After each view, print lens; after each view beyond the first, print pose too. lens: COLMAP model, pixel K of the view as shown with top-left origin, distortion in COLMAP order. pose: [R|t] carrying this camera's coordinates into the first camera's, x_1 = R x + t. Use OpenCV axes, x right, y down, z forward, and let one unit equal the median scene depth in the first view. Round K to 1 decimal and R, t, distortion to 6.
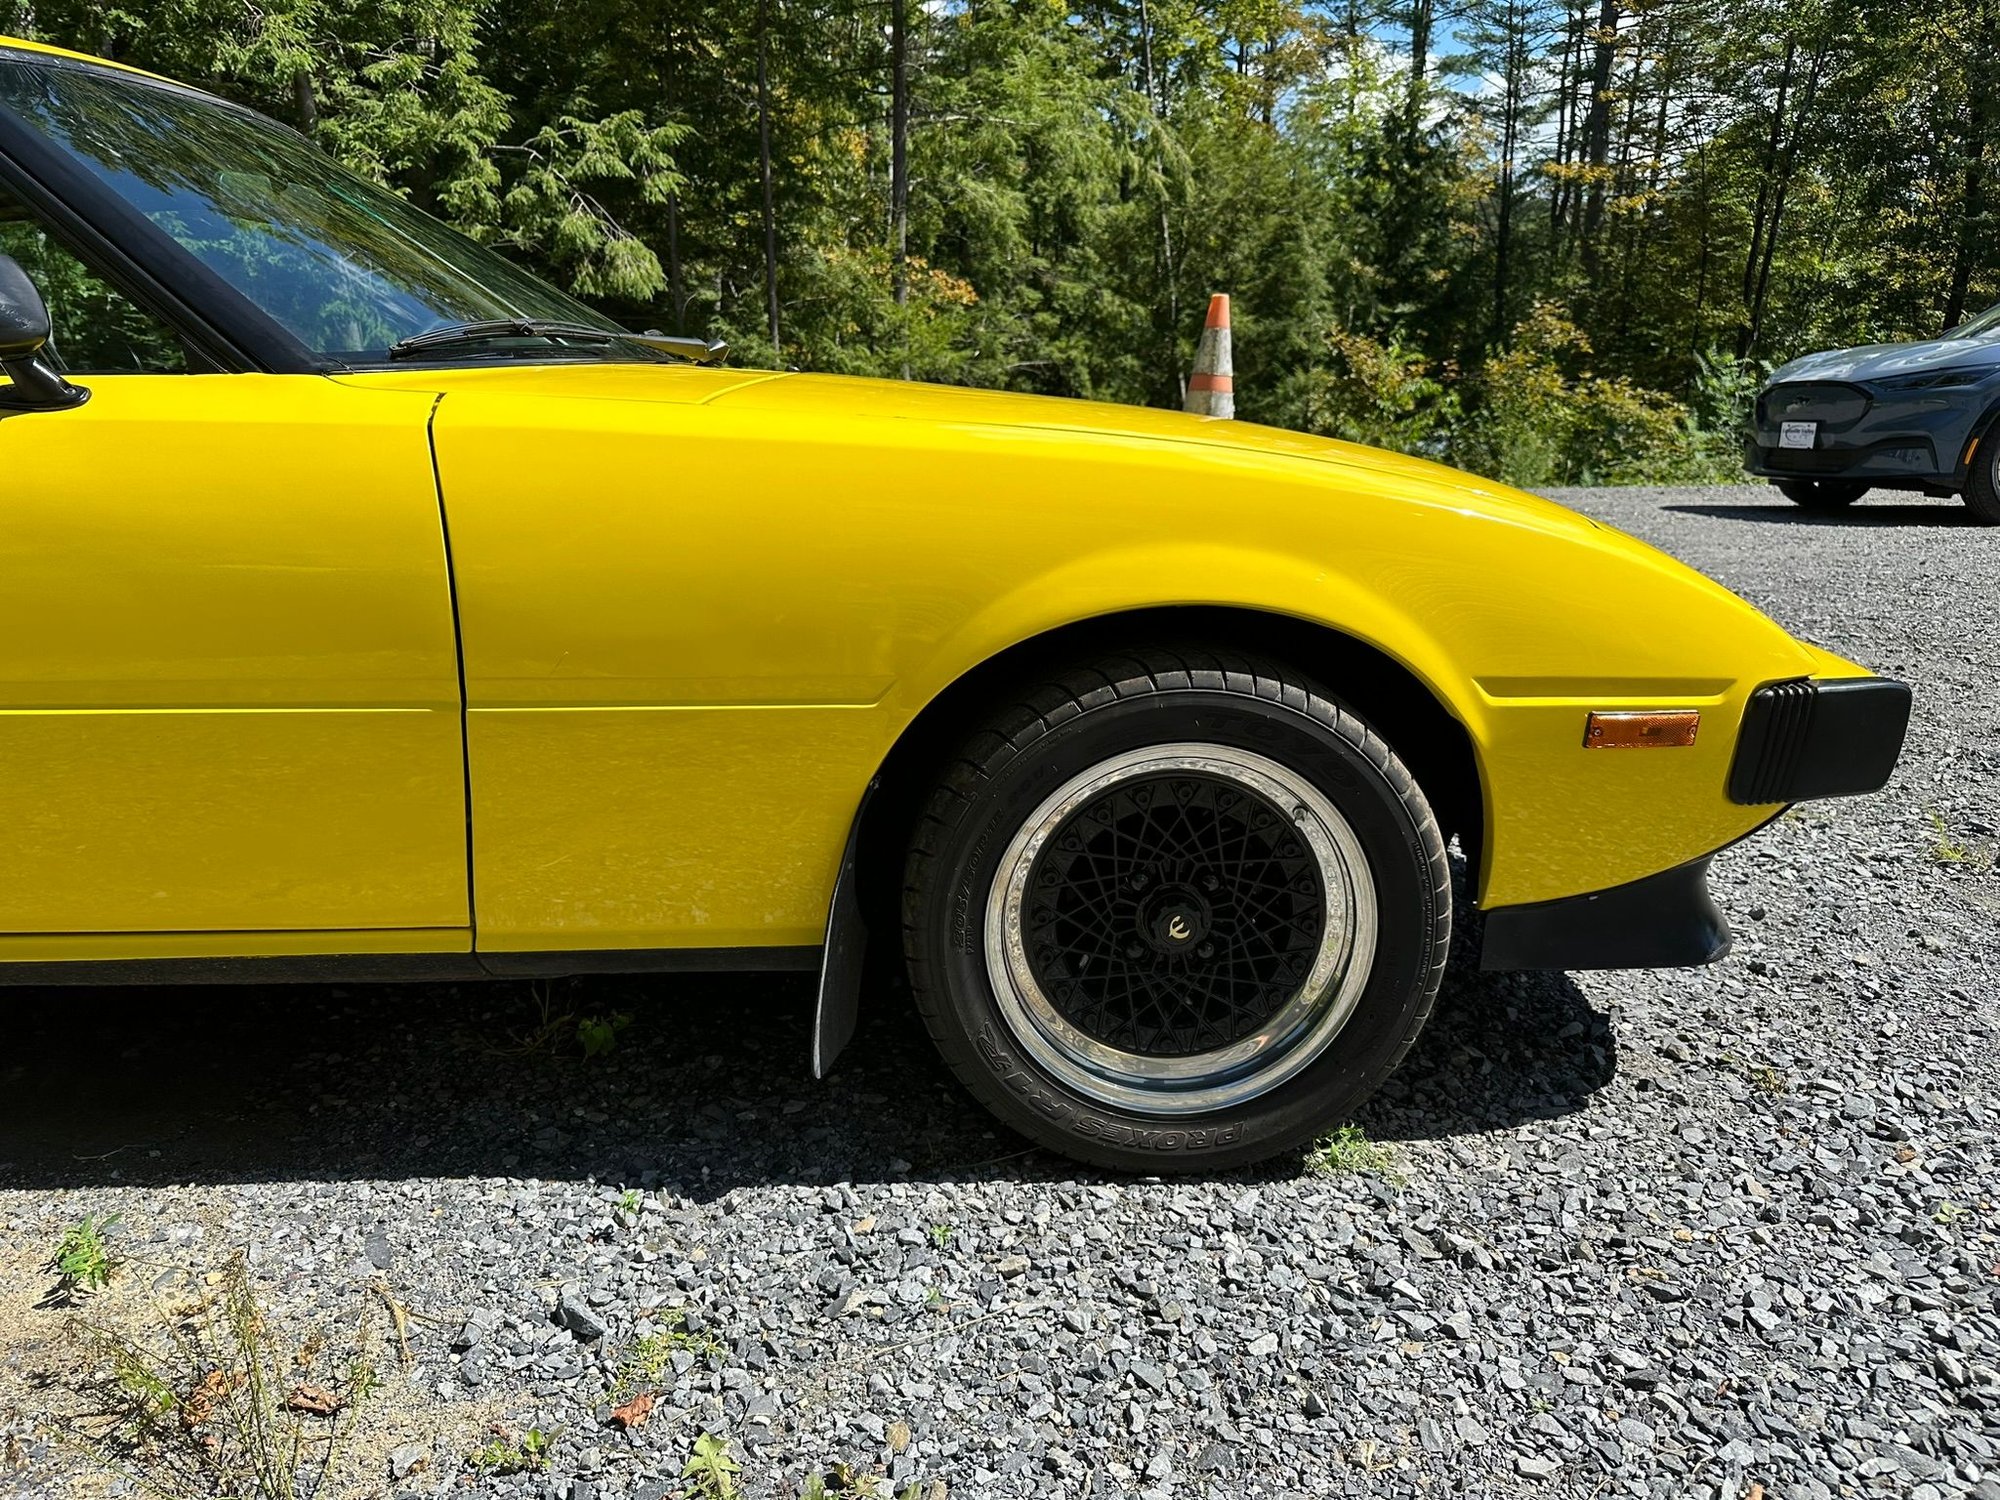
lens RADIAL K [[1567.0, 0, 1004.9], [0, 1567.0, 698.7], [0, 0, 1]] dist [-0.000716, -0.009831]
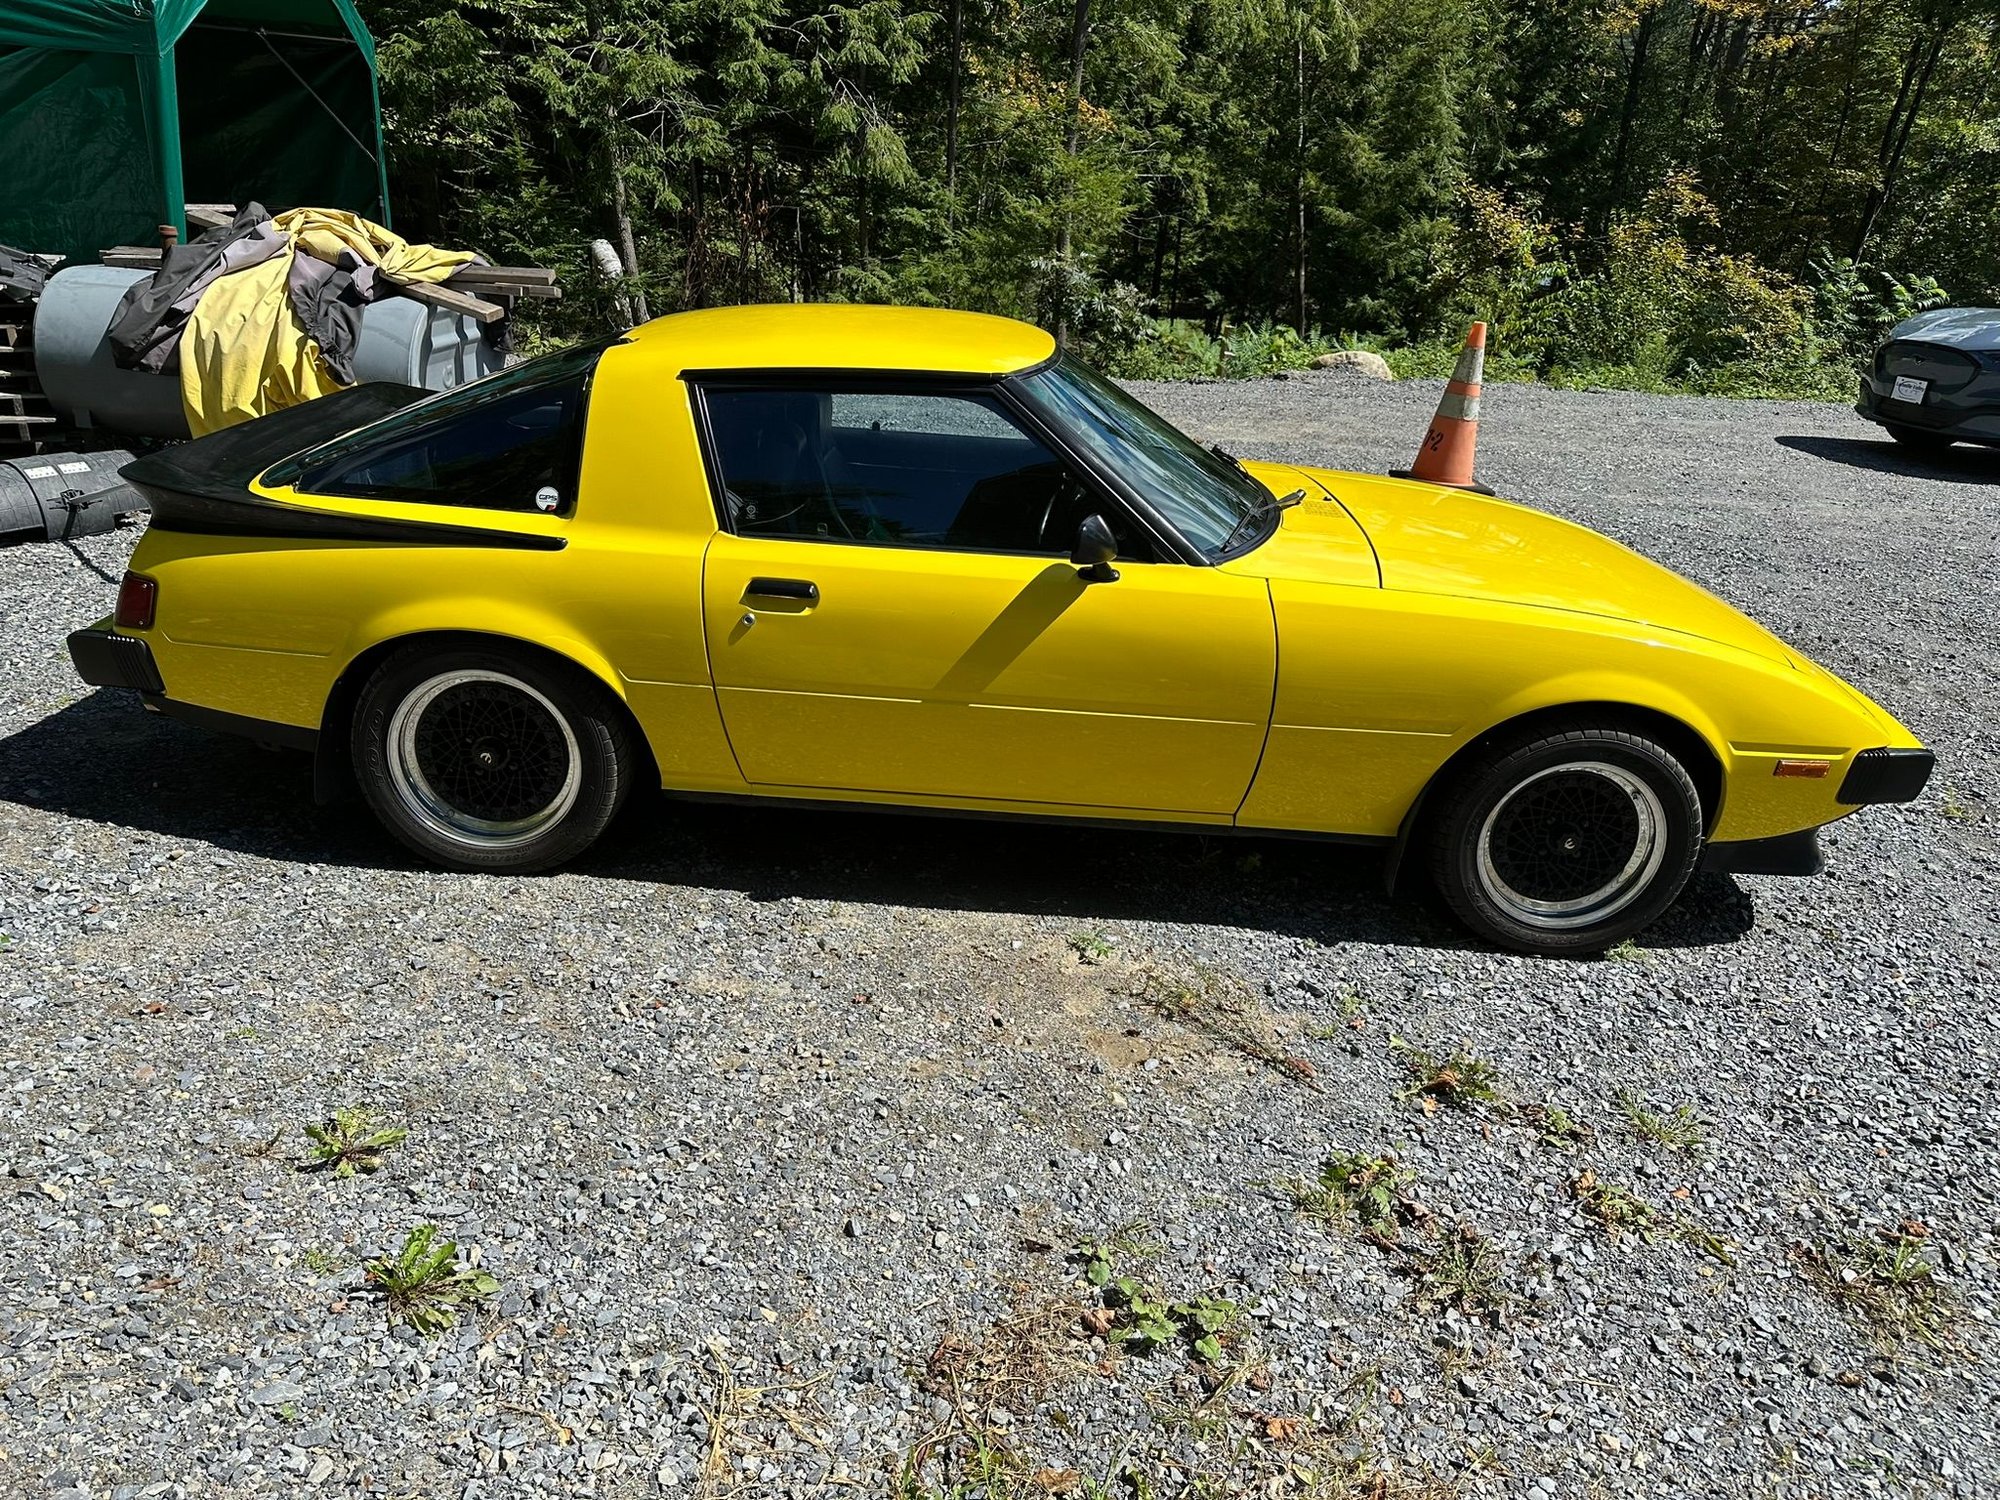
lens RADIAL K [[1452.1, 0, 1066.2], [0, 1452.1, 759.3], [0, 0, 1]] dist [0.006859, -0.009574]
pose [[0.996587, 0.079532, -0.022117, -0.509231], [-0.075043, 0.984474, 0.158683, -0.216875], [0.034394, -0.156481, 0.987082, -0.911546]]
